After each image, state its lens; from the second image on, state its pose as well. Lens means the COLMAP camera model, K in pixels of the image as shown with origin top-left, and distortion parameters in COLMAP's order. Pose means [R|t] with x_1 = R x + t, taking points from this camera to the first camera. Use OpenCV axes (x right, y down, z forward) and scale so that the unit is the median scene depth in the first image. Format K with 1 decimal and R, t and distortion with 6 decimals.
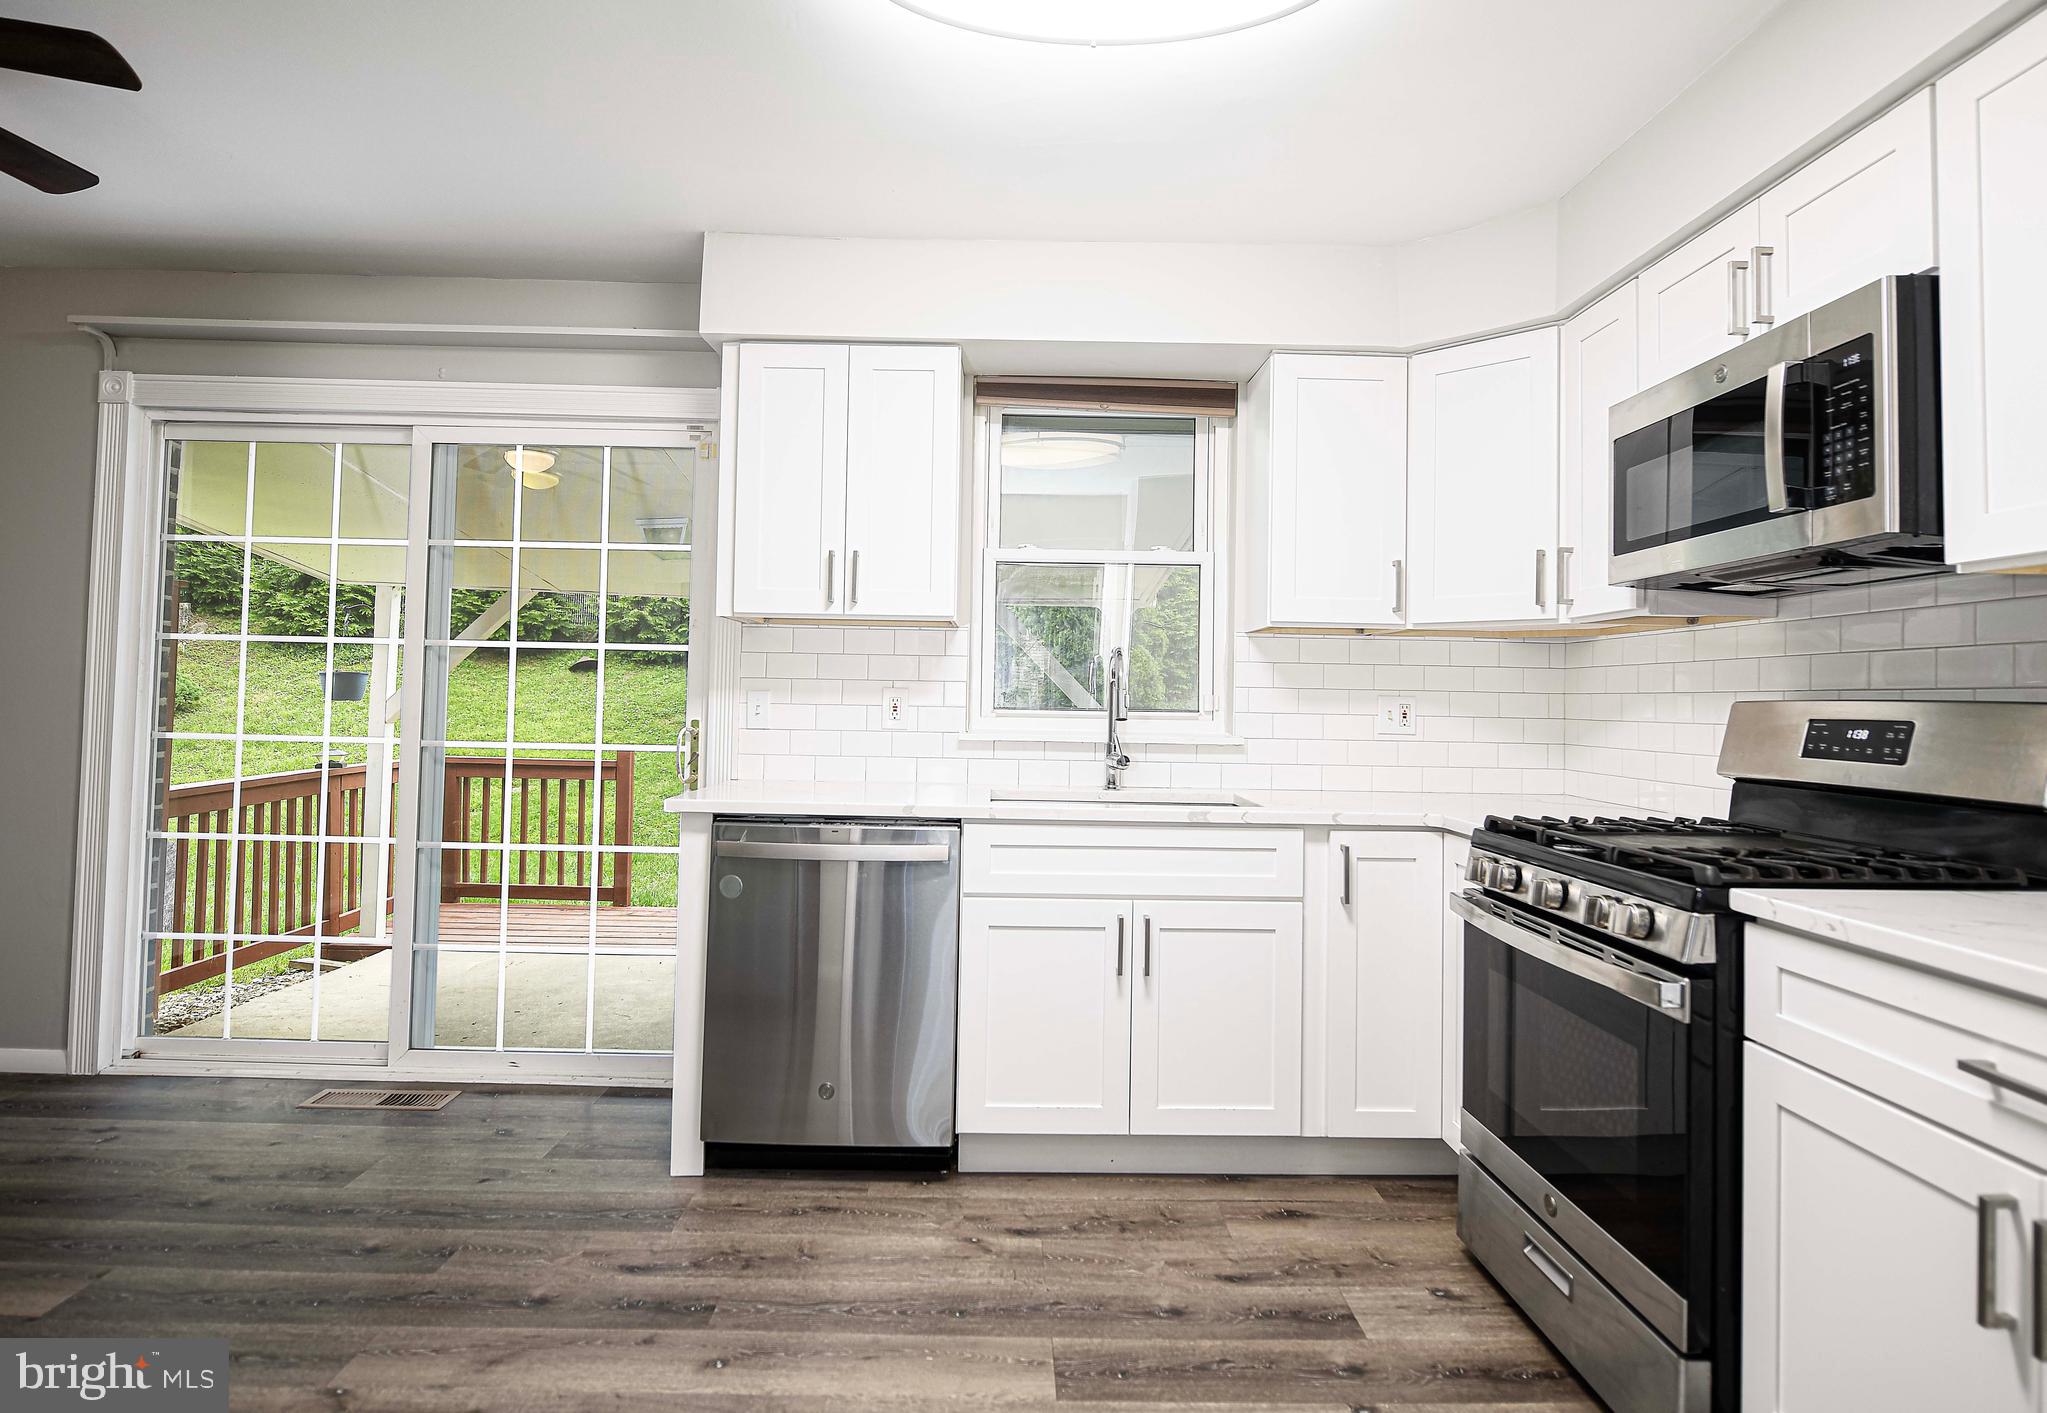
lens RADIAL K [[1078.3, 0, 1025.3], [0, 1078.3, 668.3], [0, 0, 1]] dist [-0.005155, -0.001169]
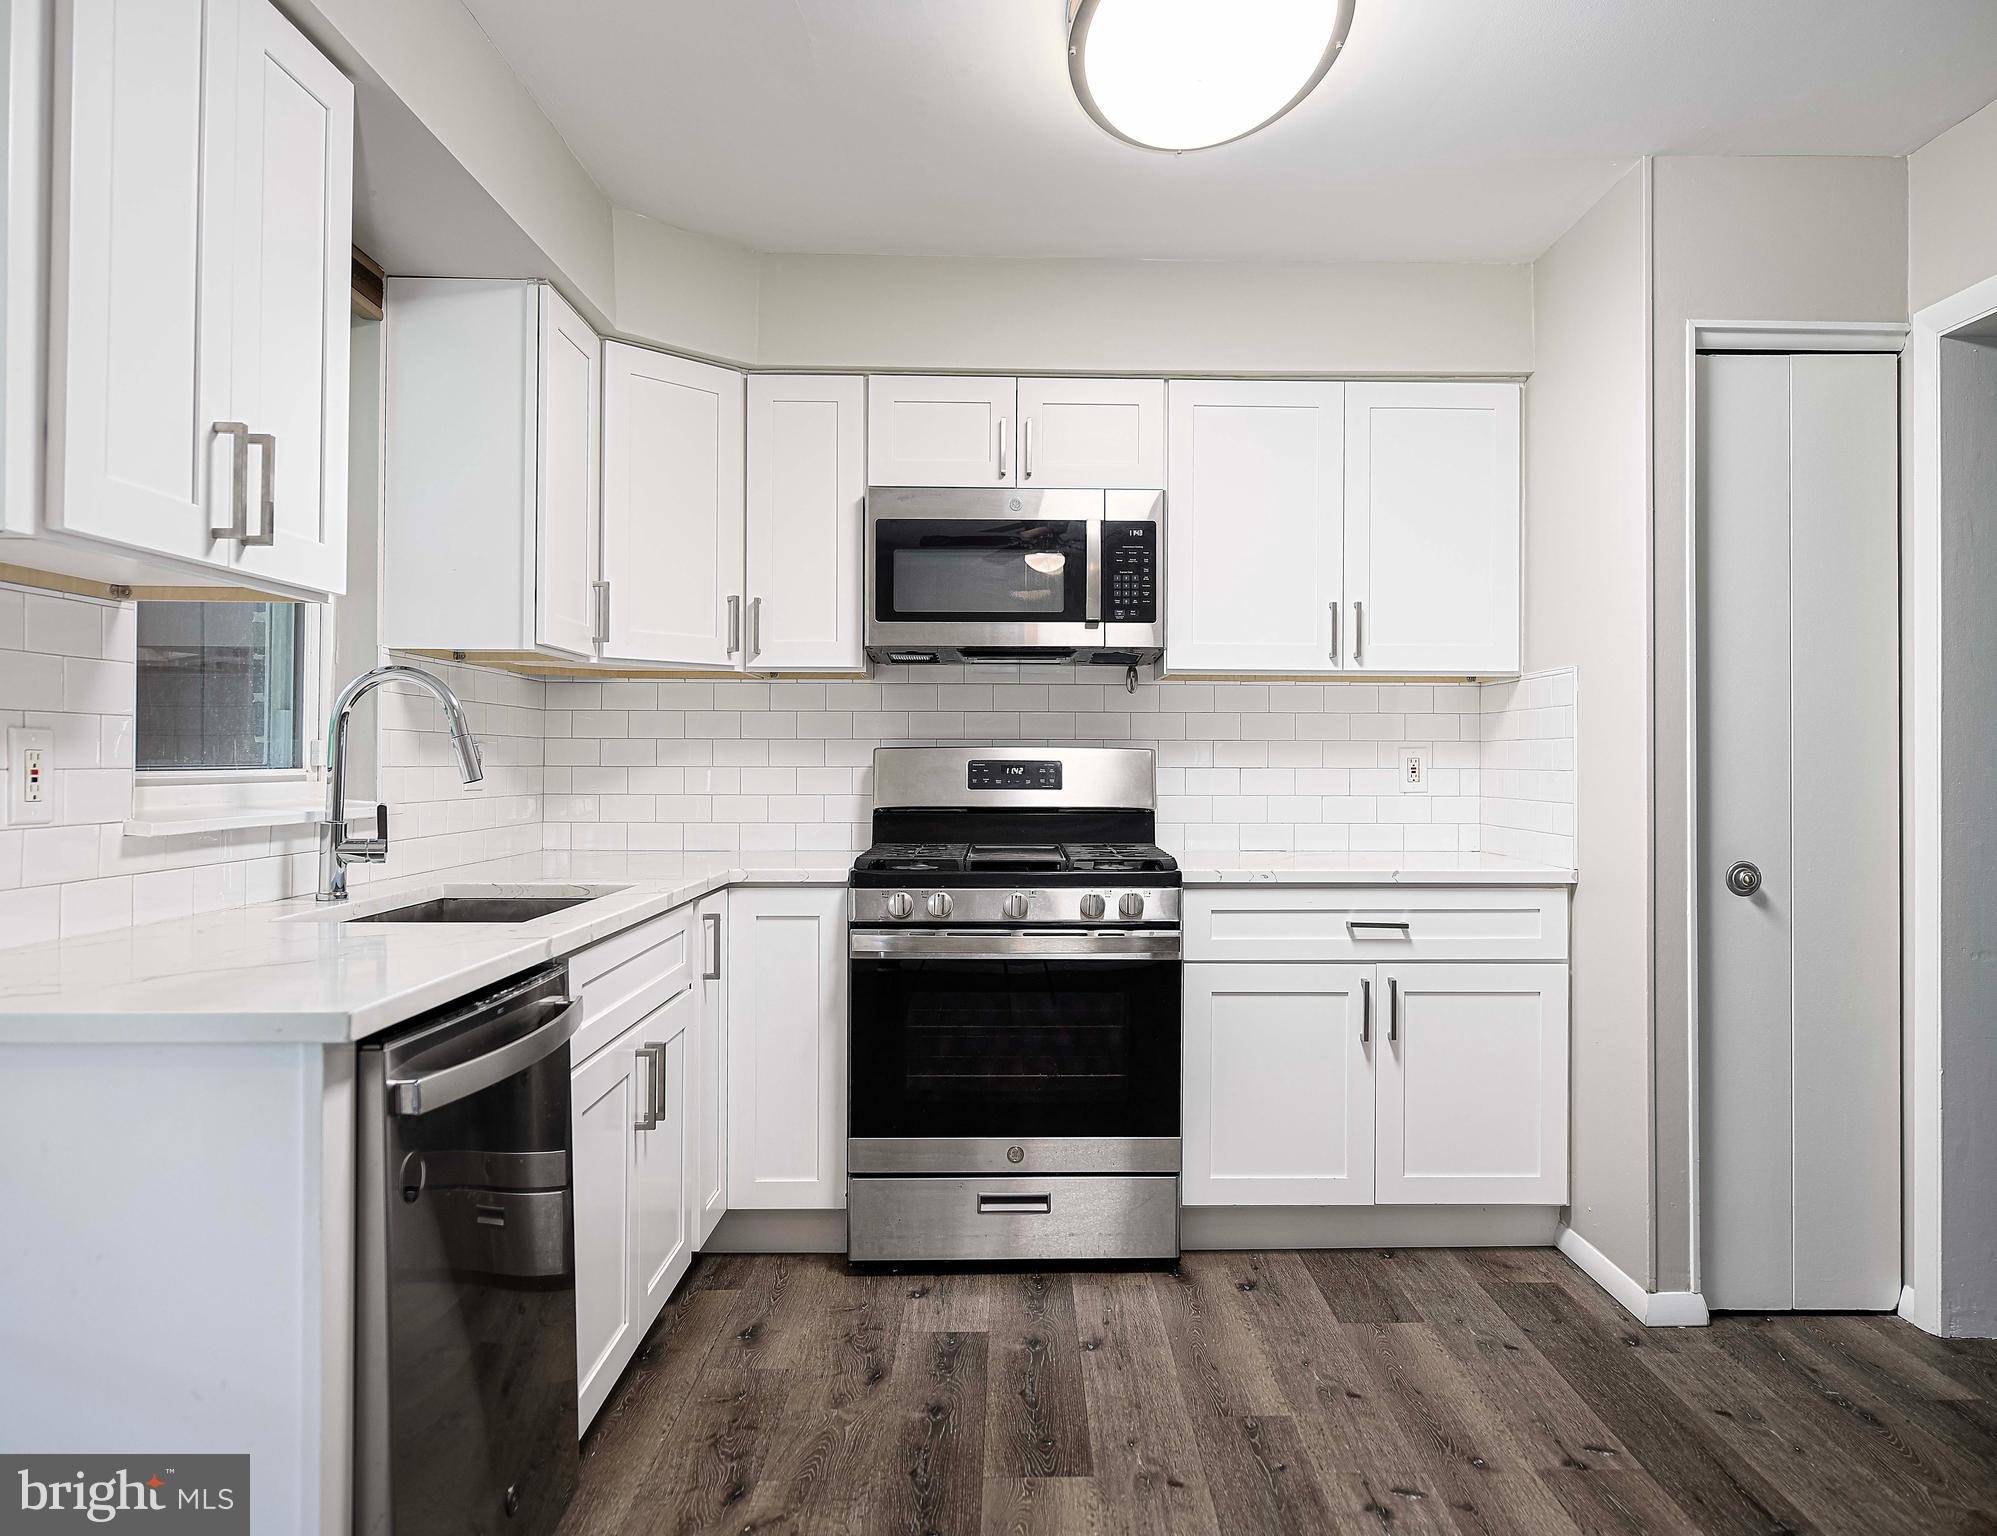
lens RADIAL K [[1414.5, 0, 1048.2], [0, 1414.5, 749.6], [0, 0, 1]] dist [-0.000081, 0.000097]
pose [[-0.016507, -0.003275, 0.999858, -1.033454], [-0.036119, 0.999344, 0.002677, 0.024175], [-0.999211, -0.036070, -0.016614, 0.908556]]
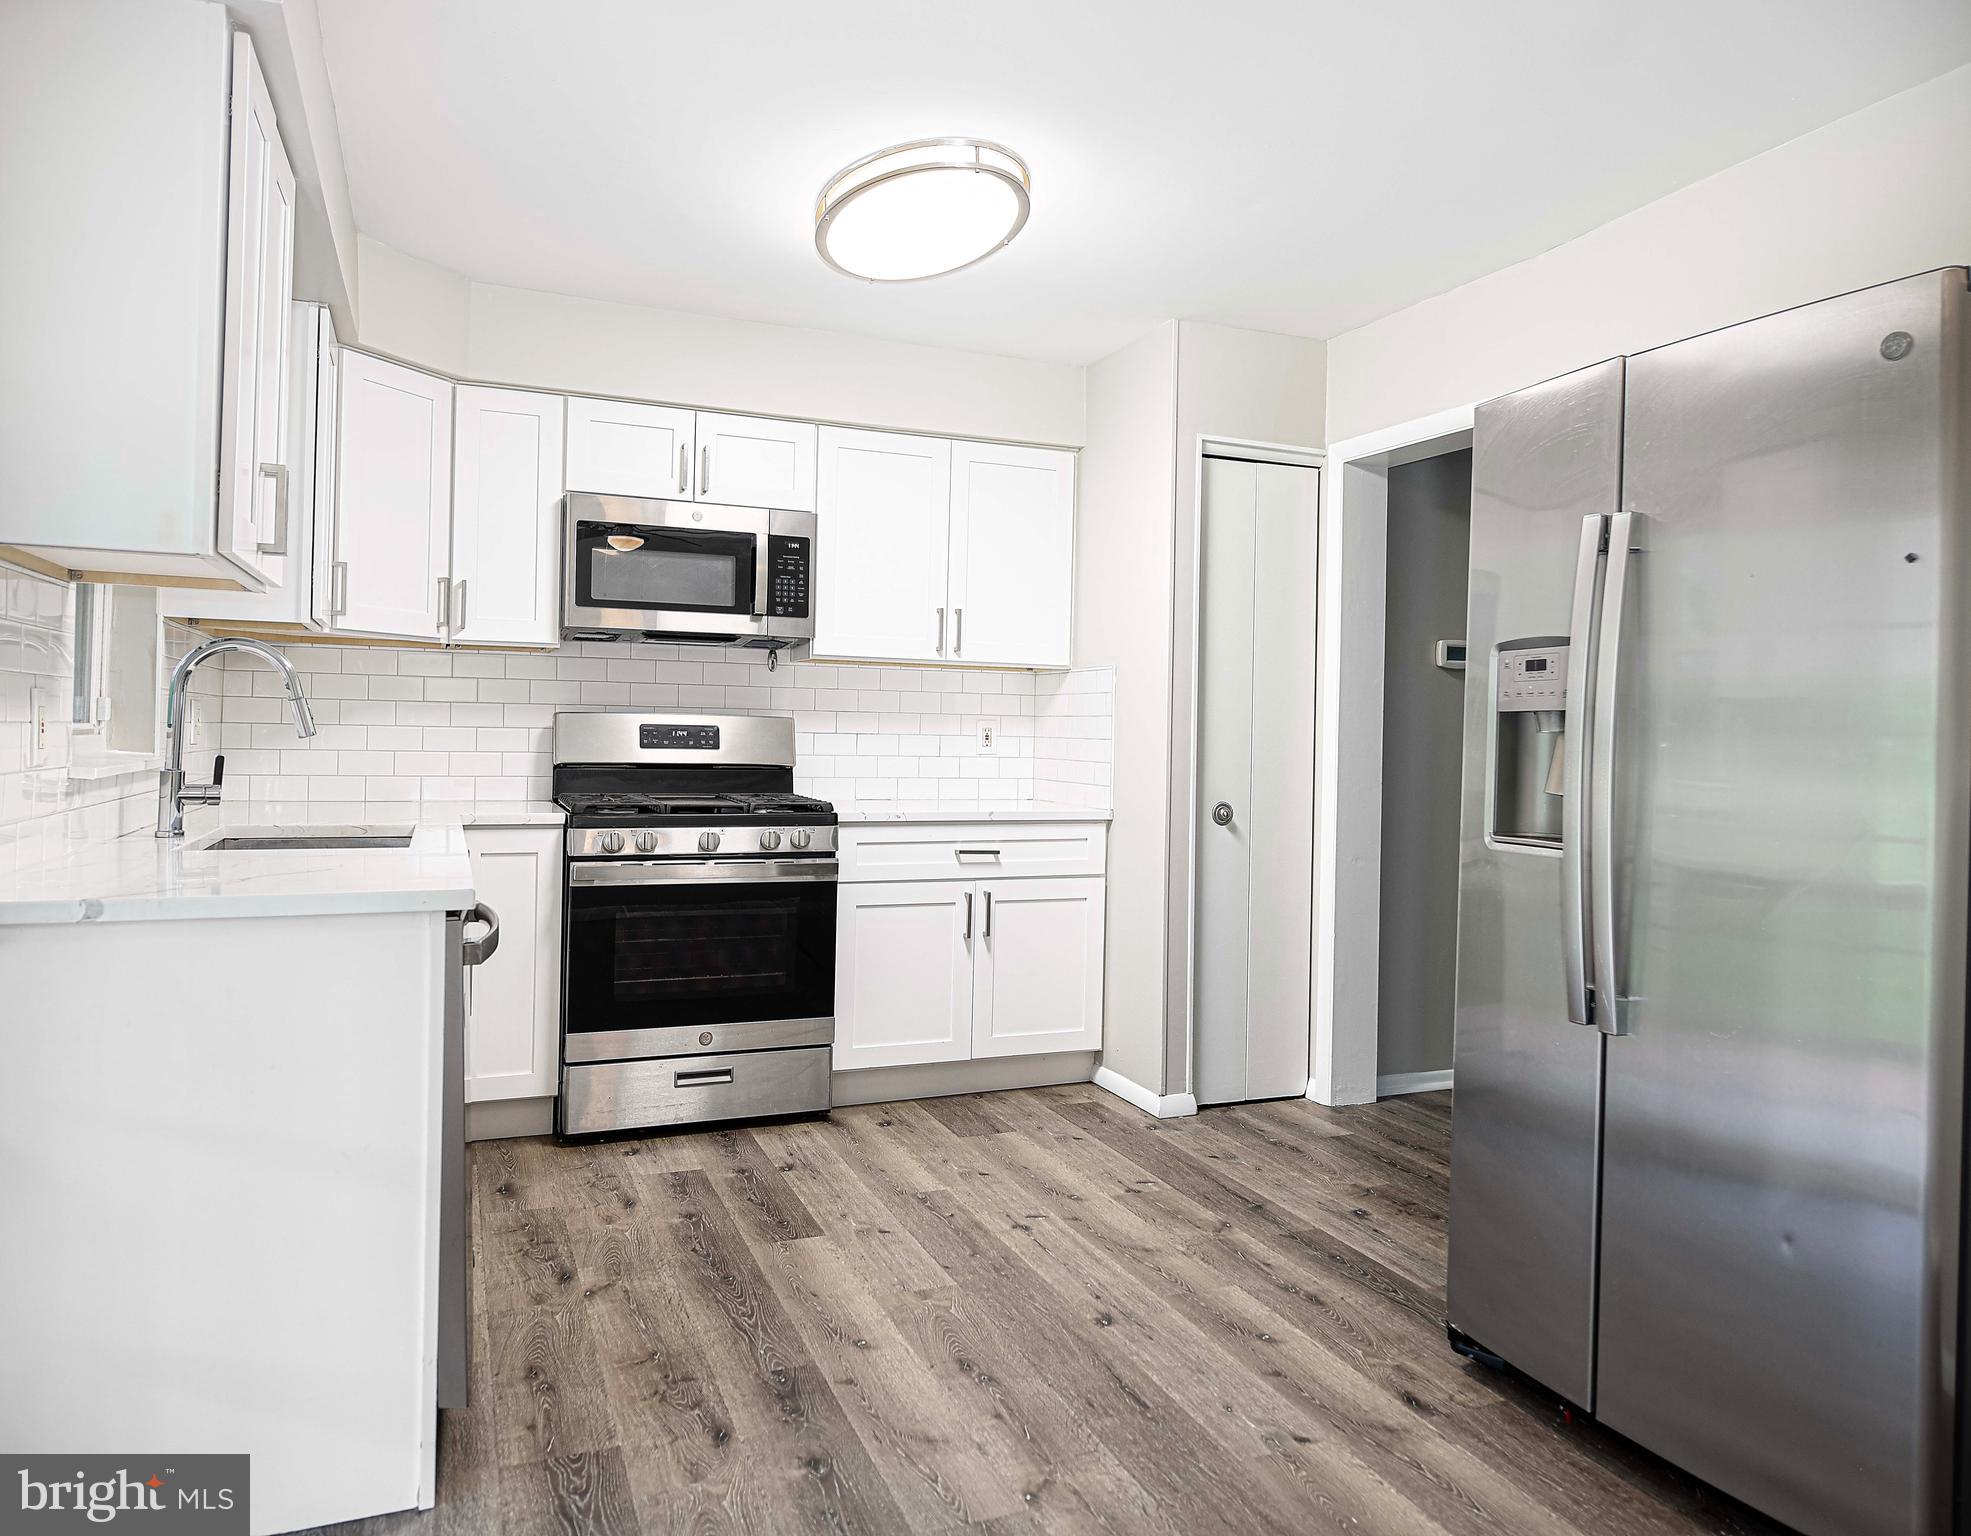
lens RADIAL K [[1387.4, 0, 1074.3], [0, 1387.4, 728.3], [0, 0, 1]] dist [0.009032, 0.001463]
pose [[-0.403383, -0.016733, 0.914878, -1.417215], [-0.054308, 0.998508, -0.005682, 0.028721], [-0.913418, -0.051977, -0.403690, 1.218592]]
